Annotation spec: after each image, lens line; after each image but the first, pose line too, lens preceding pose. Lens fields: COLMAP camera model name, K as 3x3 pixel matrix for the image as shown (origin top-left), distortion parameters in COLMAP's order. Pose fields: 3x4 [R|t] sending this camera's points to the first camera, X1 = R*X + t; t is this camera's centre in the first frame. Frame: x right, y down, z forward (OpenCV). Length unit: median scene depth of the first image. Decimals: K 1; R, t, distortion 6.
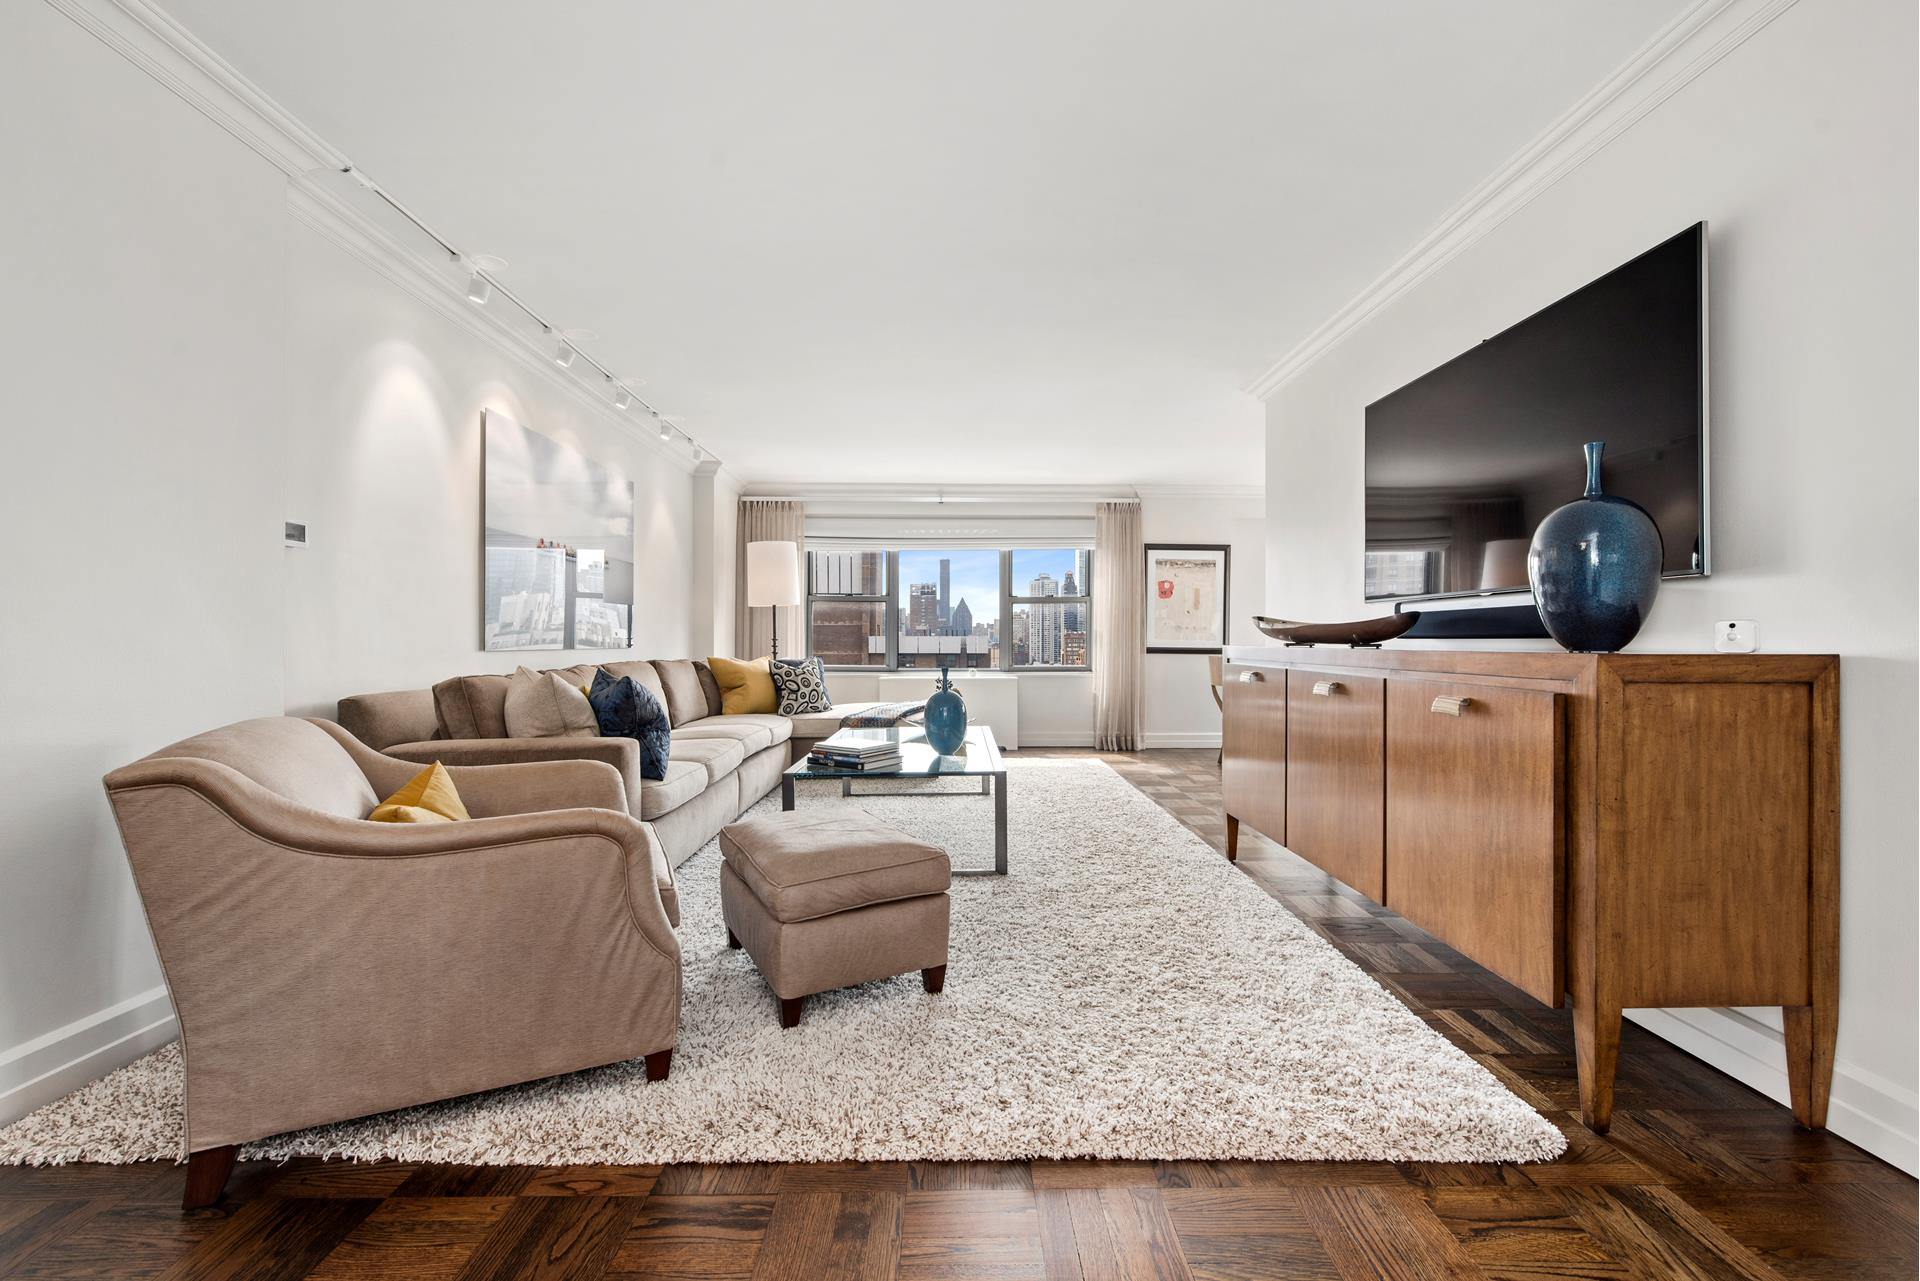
lens RADIAL K [[765.3, 0, 964.9], [0, 765.3, 640.6], [0, 0, 1]] dist [0.002000, -0.000236]
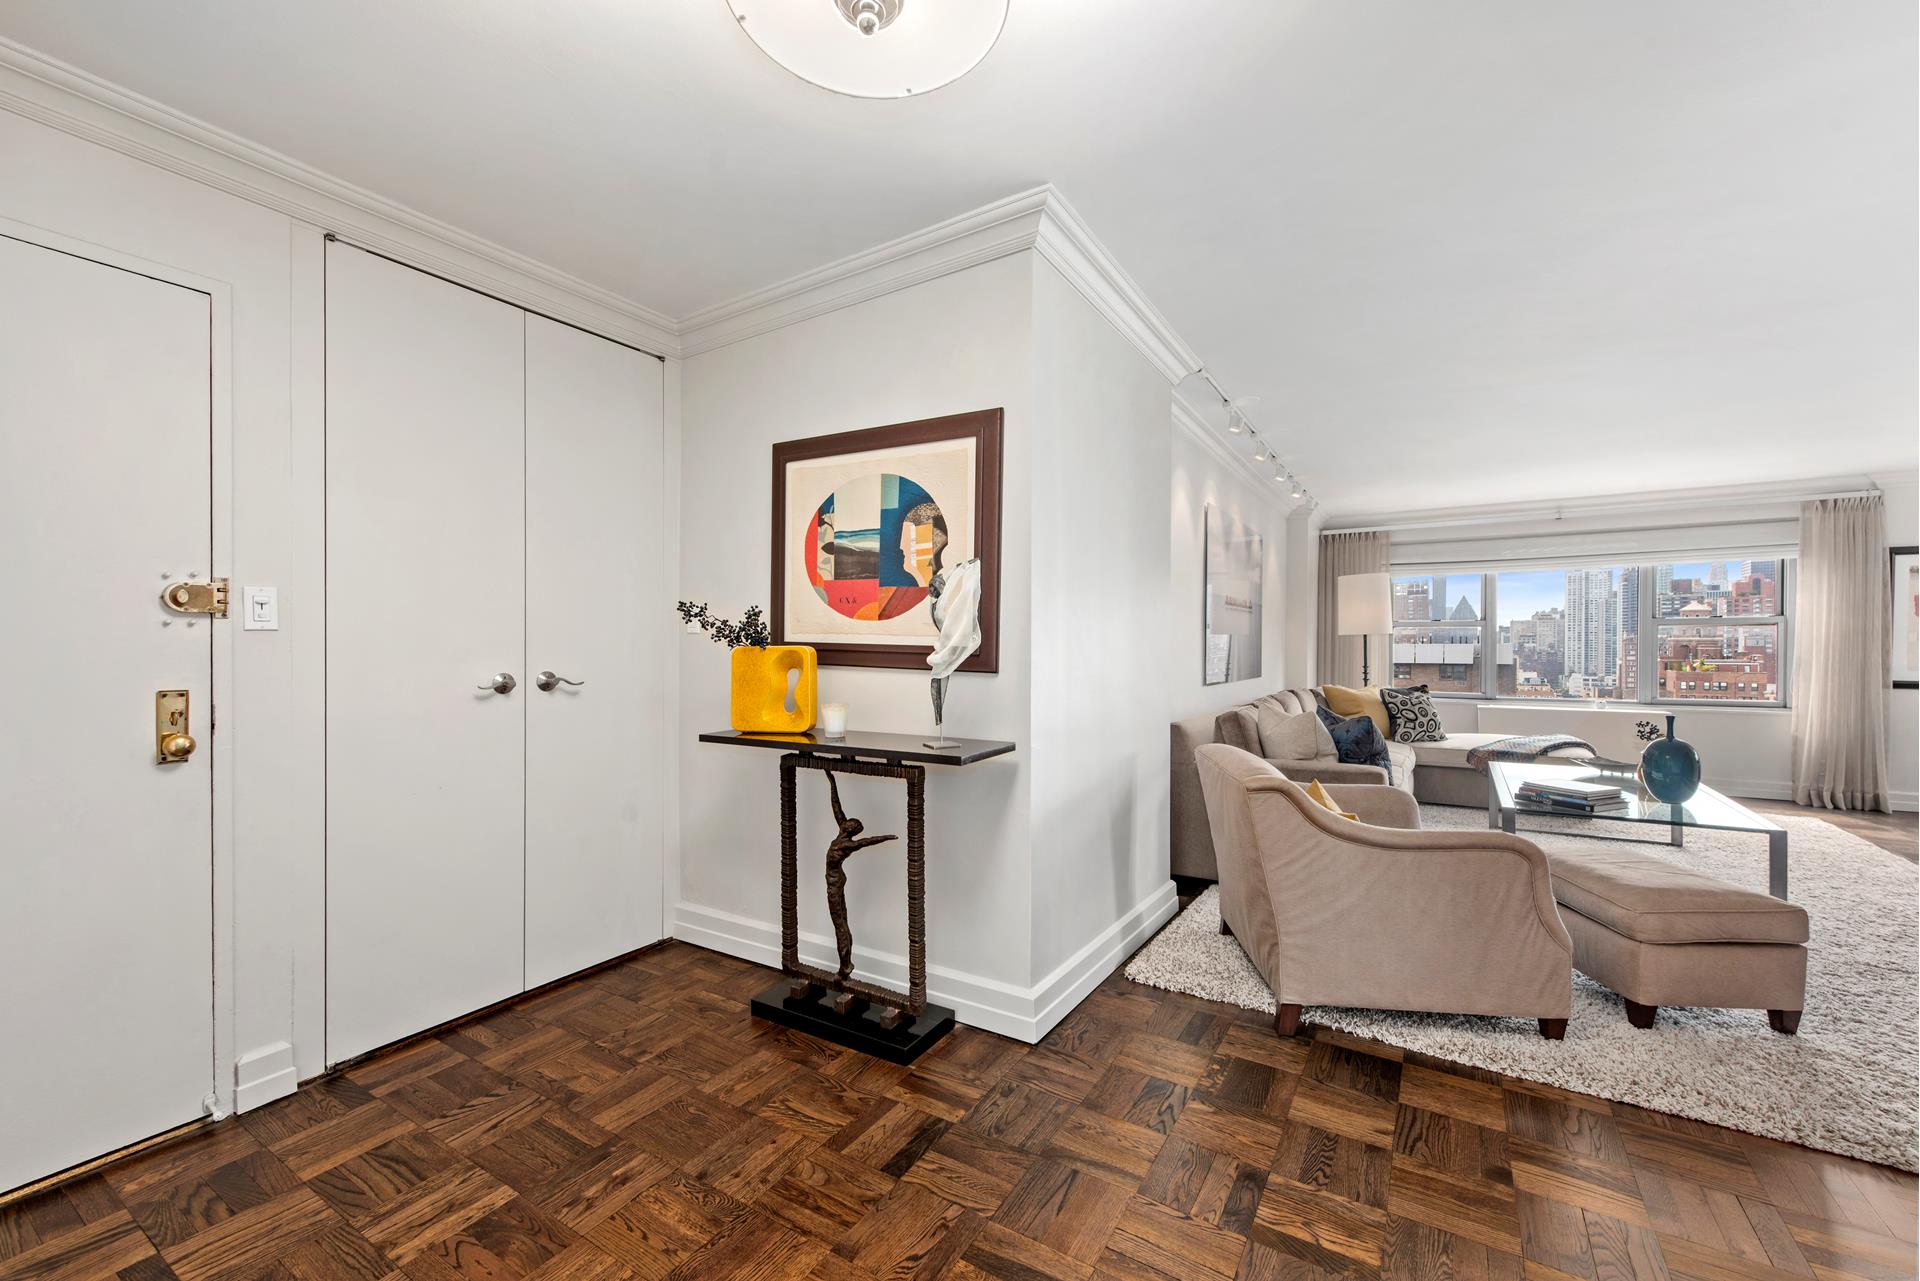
lens RADIAL K [[765.3, 0, 957.4], [0, 765.3, 649.7], [0, 0, 1]] dist [0.002000, -0.000236]
pose [[0.839451, 0.001905, -0.543432, -0.151773], [0.001660, 0.999980, 0.006069, -0.032643], [0.543433, -0.005997, 0.839431, -0.188930]]
